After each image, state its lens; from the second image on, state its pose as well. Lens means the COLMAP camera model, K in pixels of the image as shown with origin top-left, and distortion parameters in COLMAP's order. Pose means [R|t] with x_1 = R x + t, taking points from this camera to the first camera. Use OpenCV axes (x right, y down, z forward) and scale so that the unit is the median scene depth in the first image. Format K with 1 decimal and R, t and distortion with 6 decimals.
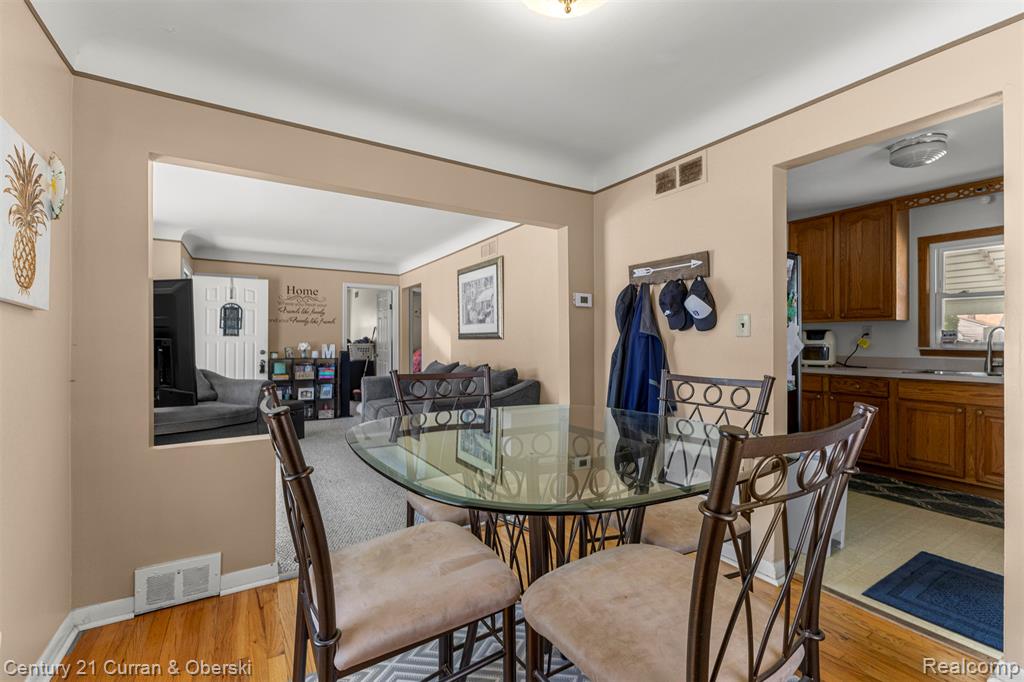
lens RADIAL K [[439.6, 0, 514.1], [0, 439.6, 336.8], [0, 0, 1]] dist [0.000192, -0.000240]
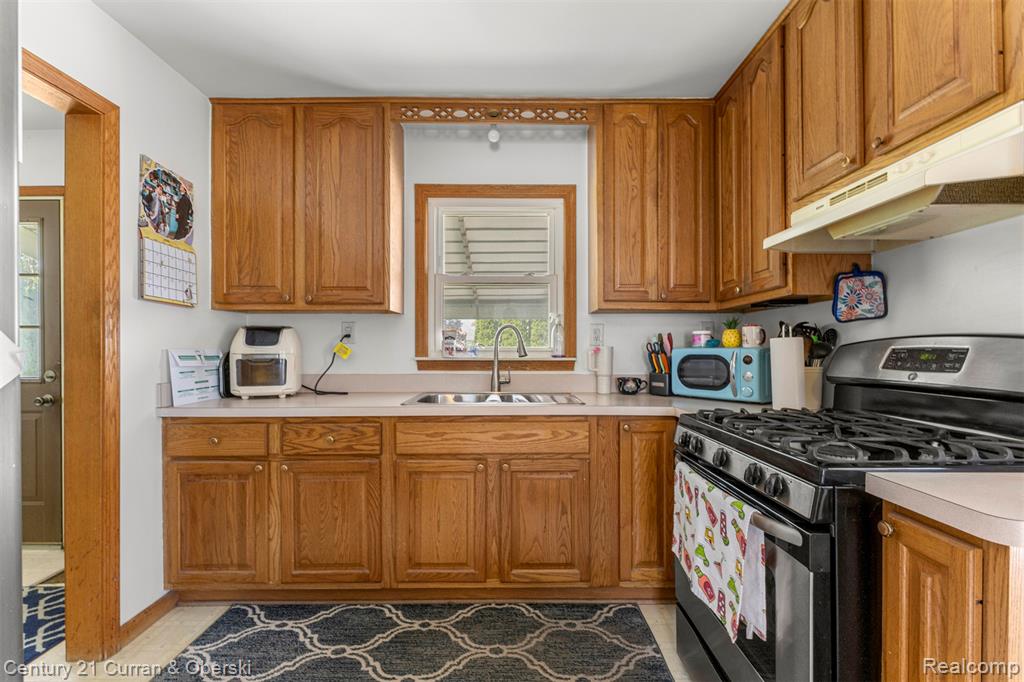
lens RADIAL K [[446.4, 0, 512.8], [0, 446.4, 347.1], [0, 0, 1]] dist [0.002295, 0.000244]
pose [[0.520336, 0.000114, 0.853961, 0.448807], [-0.000895, 1.000000, 0.000412, 0.009334], [-0.853961, -0.000979, 0.520336, 0.552293]]
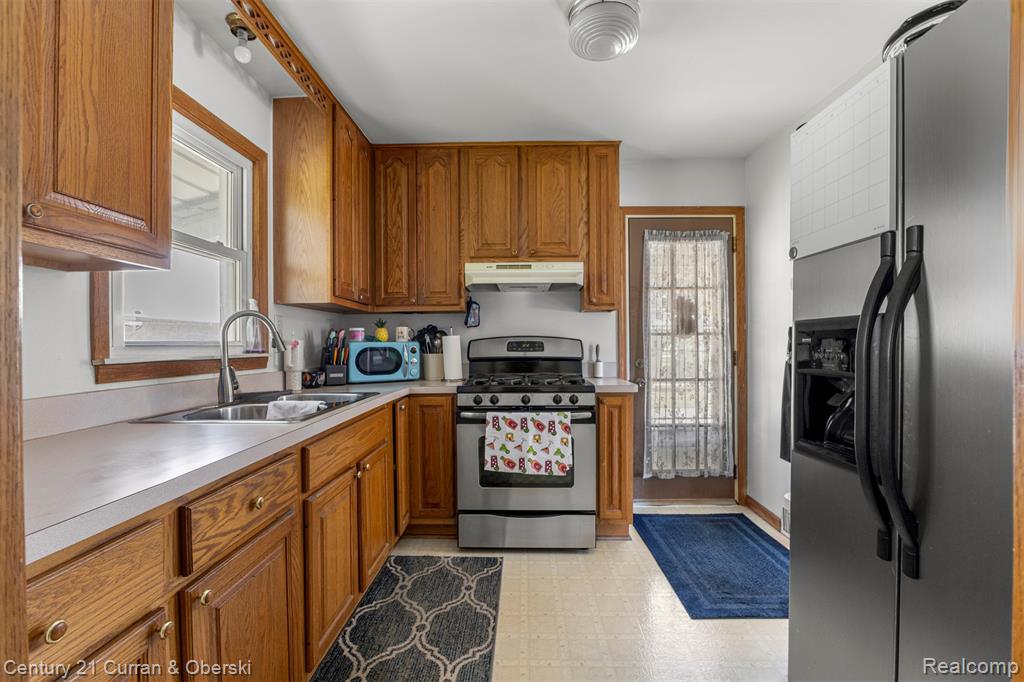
lens RADIAL K [[461.3, 0, 517.8], [0, 461.3, 344.5], [0, 0, 1]] dist [-0.001264, -0.000187]
pose [[-0.843073, -0.000915, 0.537799, 0.473103], [0.000602, 0.999996, 0.002644, 0.012665], [-0.537799, 0.002553, -0.843069, 1.133578]]
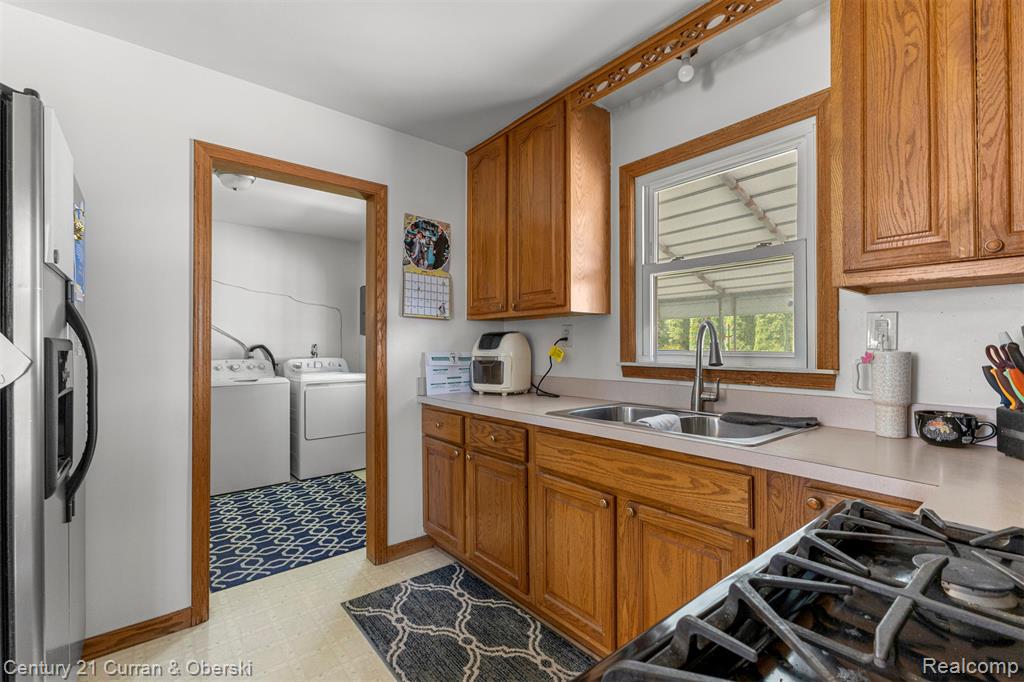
lens RADIAL K [[448.7, 0, 512.0], [0, 448.7, 341.0], [0, 0, 1]] dist [0.007316, -0.000104]
pose [[0.991261, -0.001350, 0.131908, 0.715916], [0.002907, 0.999928, -0.011611, 0.003593], [-0.131883, 0.011893, 0.991194, 0.455940]]
